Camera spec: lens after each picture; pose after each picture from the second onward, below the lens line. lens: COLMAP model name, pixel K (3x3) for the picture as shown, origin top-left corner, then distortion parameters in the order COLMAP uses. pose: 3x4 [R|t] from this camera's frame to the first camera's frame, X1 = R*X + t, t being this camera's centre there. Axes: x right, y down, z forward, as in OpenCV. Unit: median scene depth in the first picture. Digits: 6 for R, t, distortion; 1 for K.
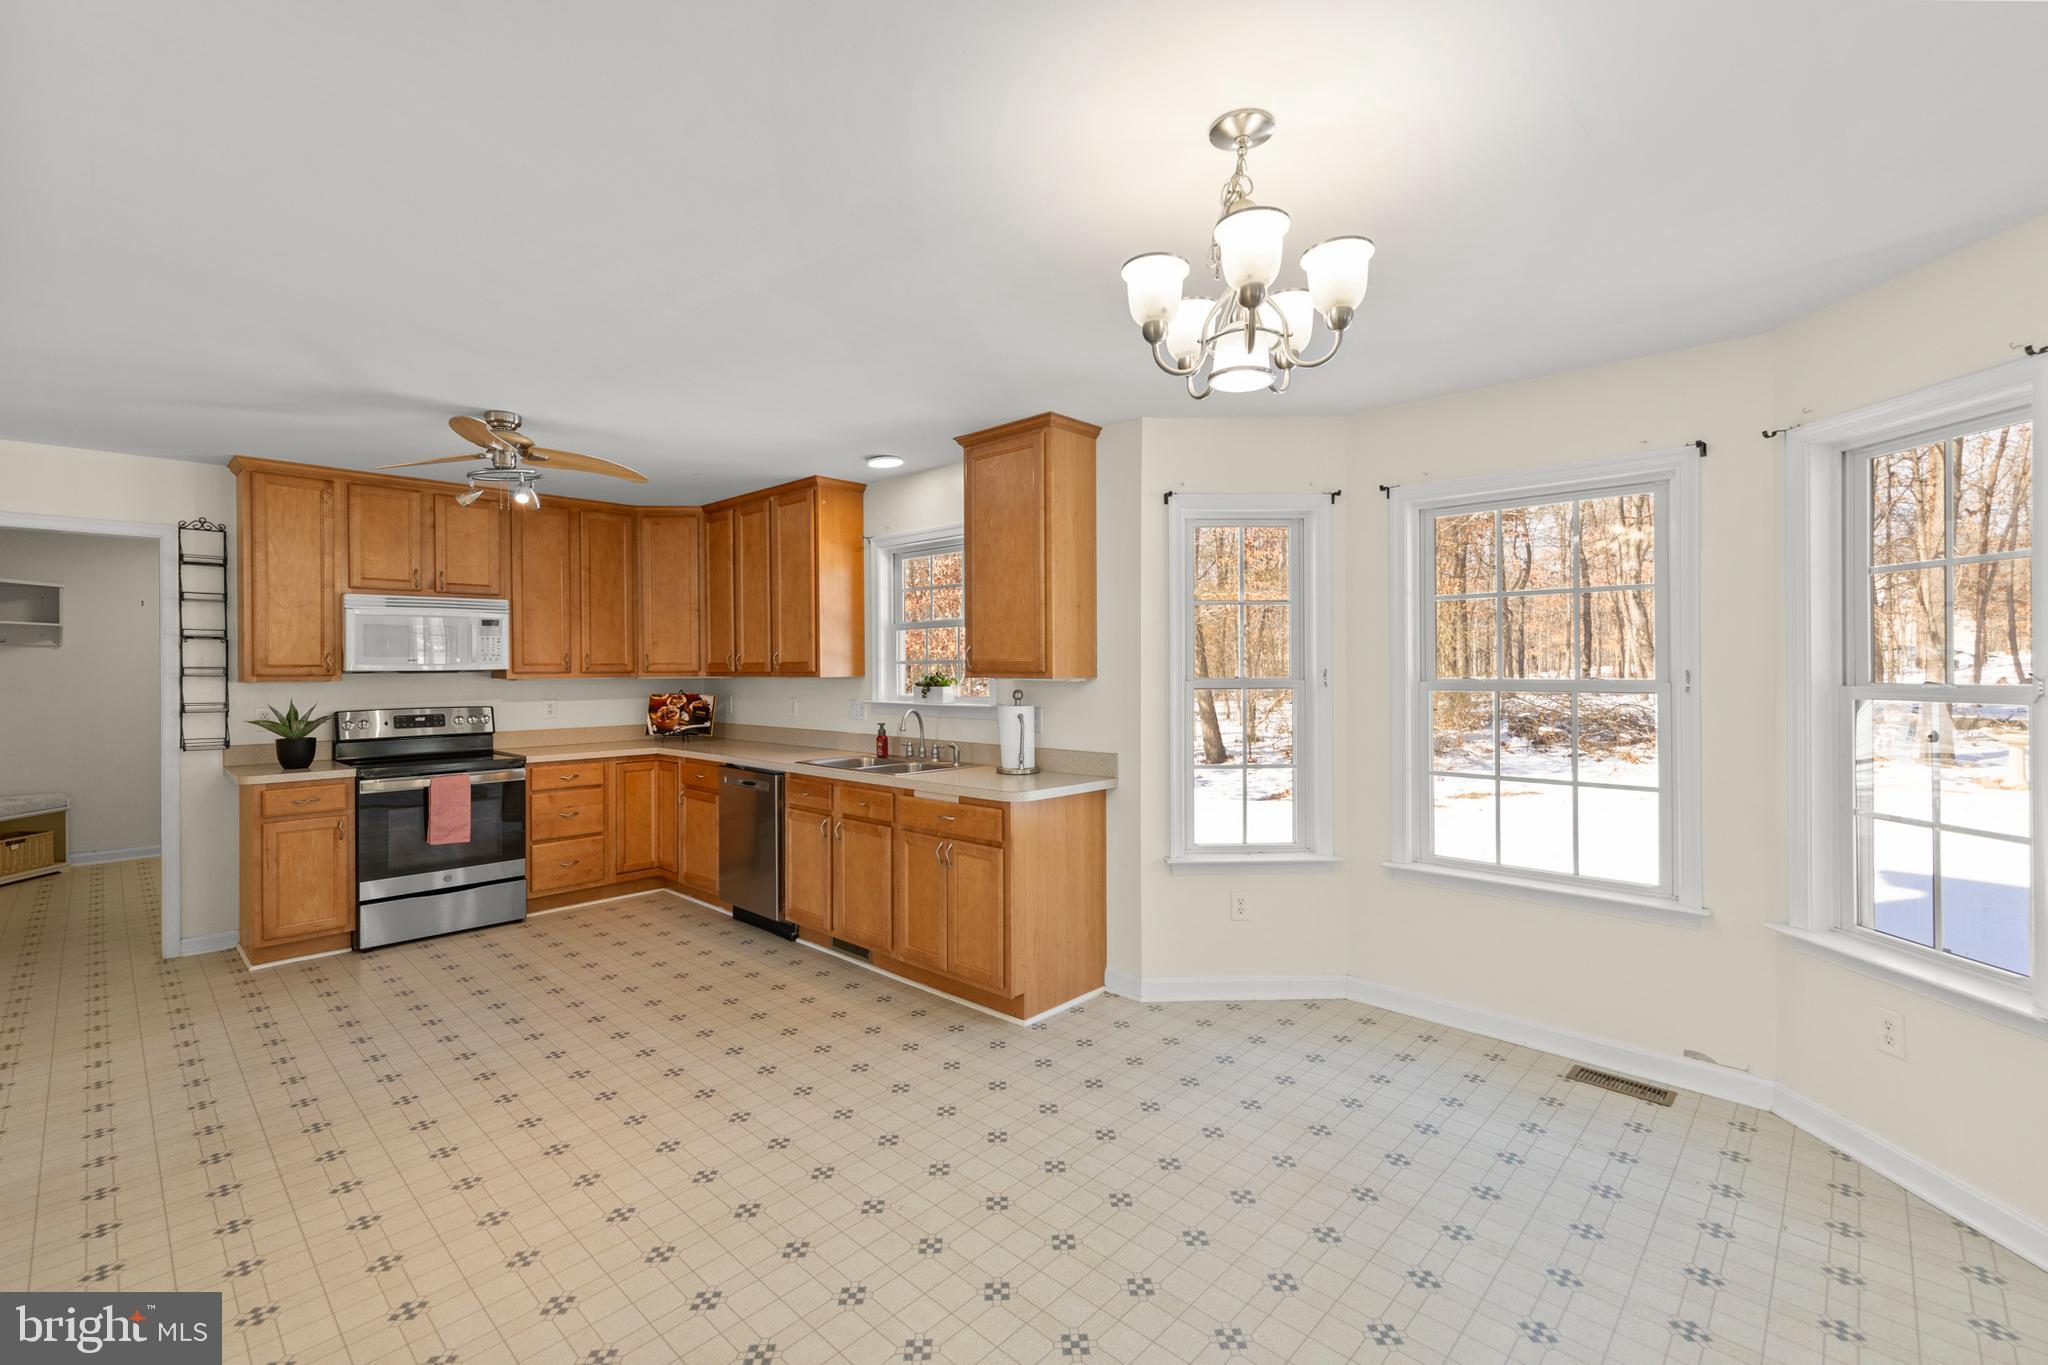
lens RADIAL K [[840.6, 0, 1027.4], [0, 840.6, 666.0], [0, 0, 1]] dist [0.002565, -0.000620]
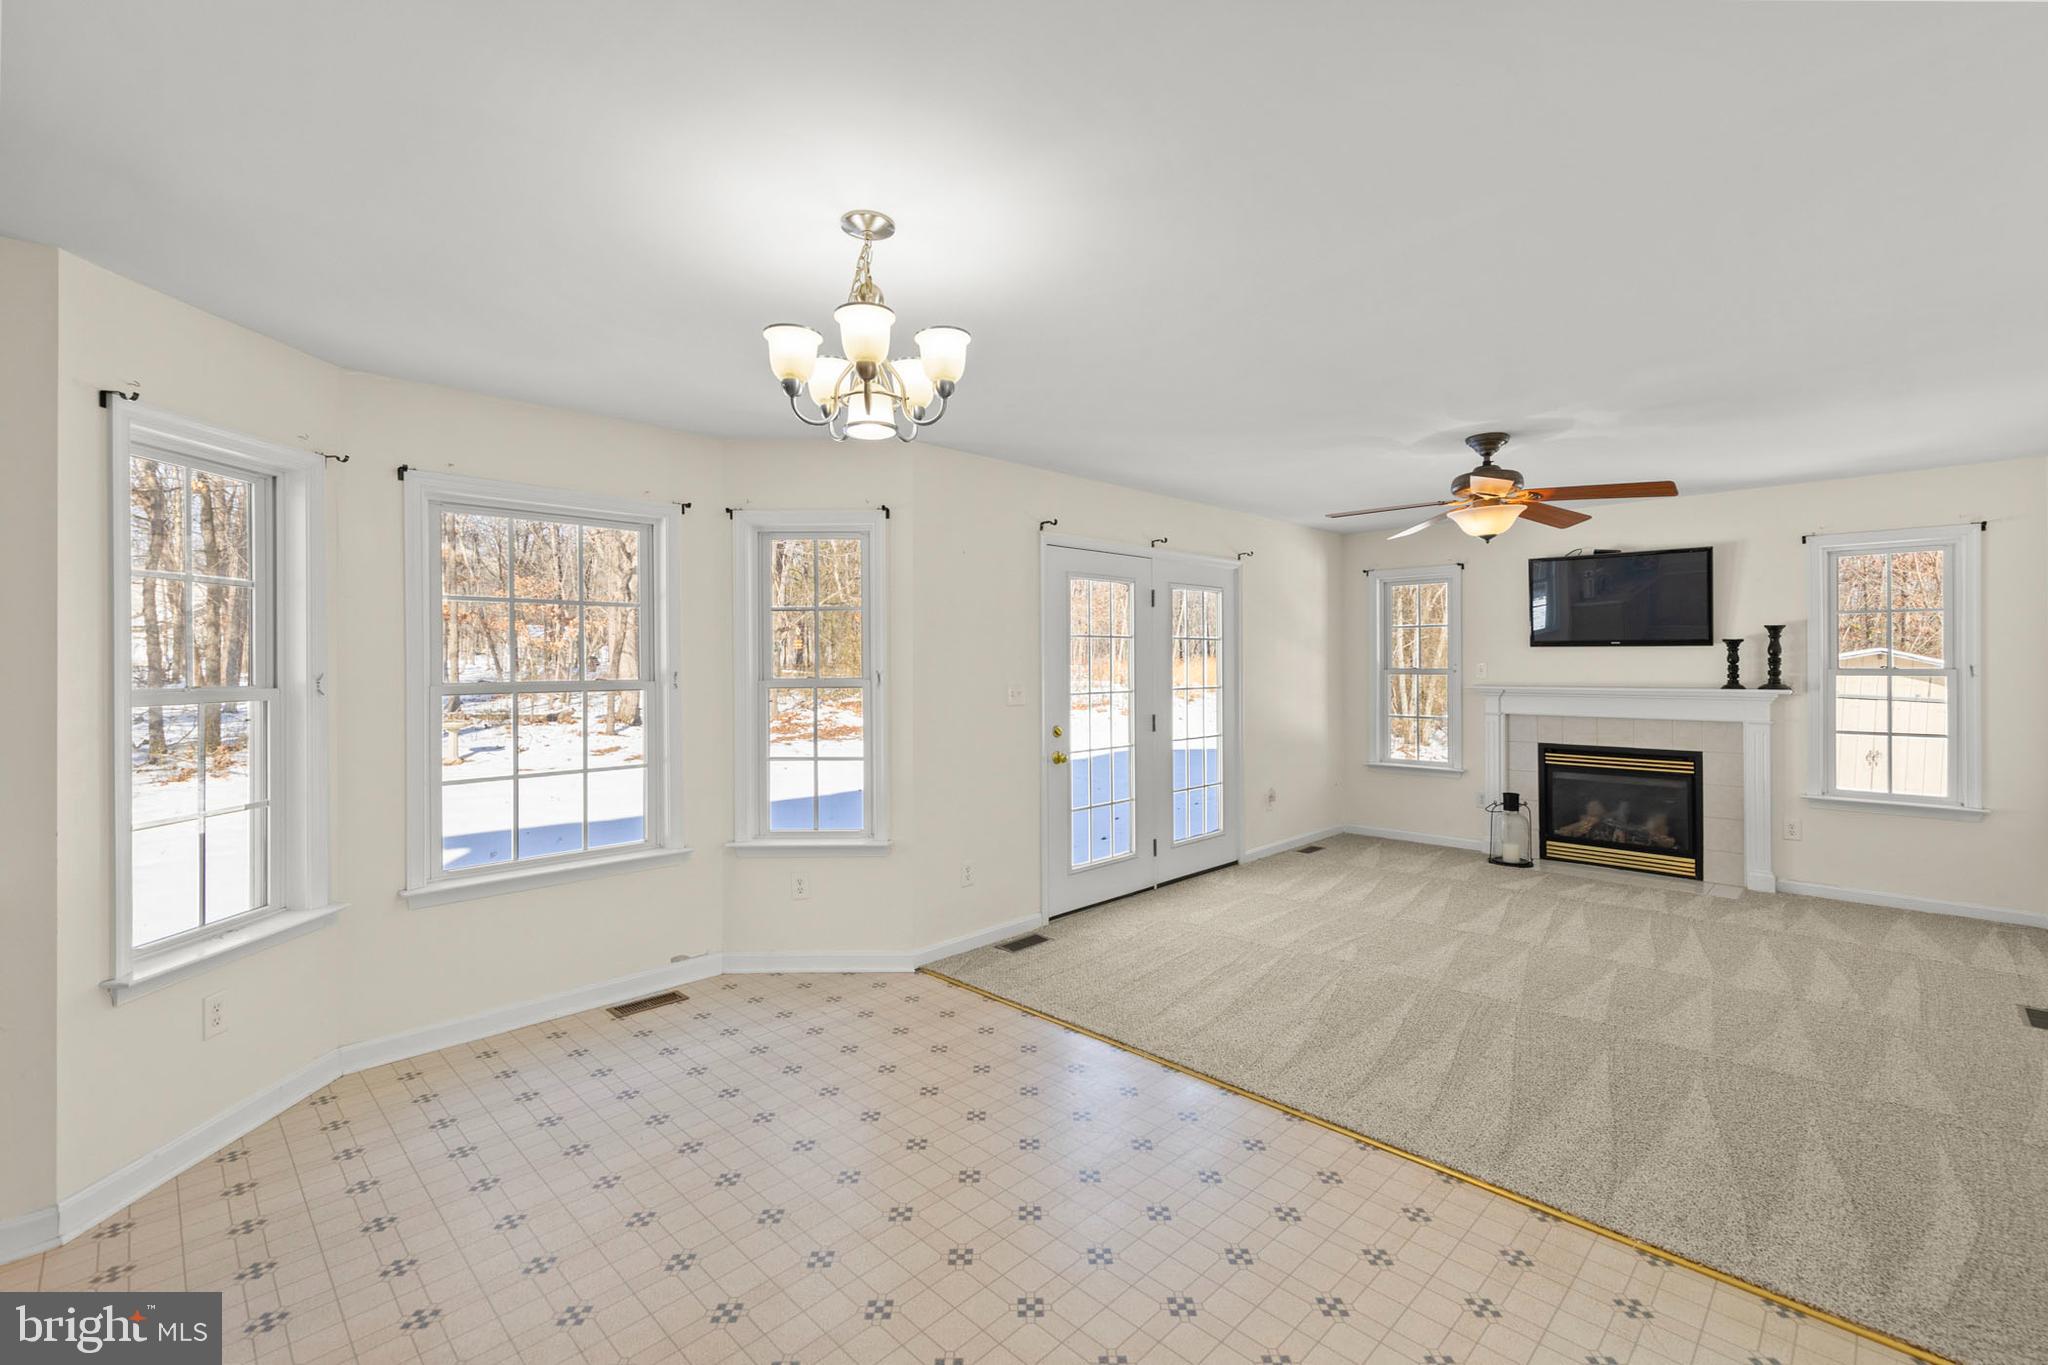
lens RADIAL K [[857.2, 0, 983.0], [0, 857.2, 664.7], [0, 0, 1]] dist [0.006053, -0.000282]
pose [[0.089620, 0.003233, 0.995971, -0.320930], [0.005509, 0.999978, -0.003741, 0.001248], [-0.995961, 0.005823, 0.089600, 0.239863]]
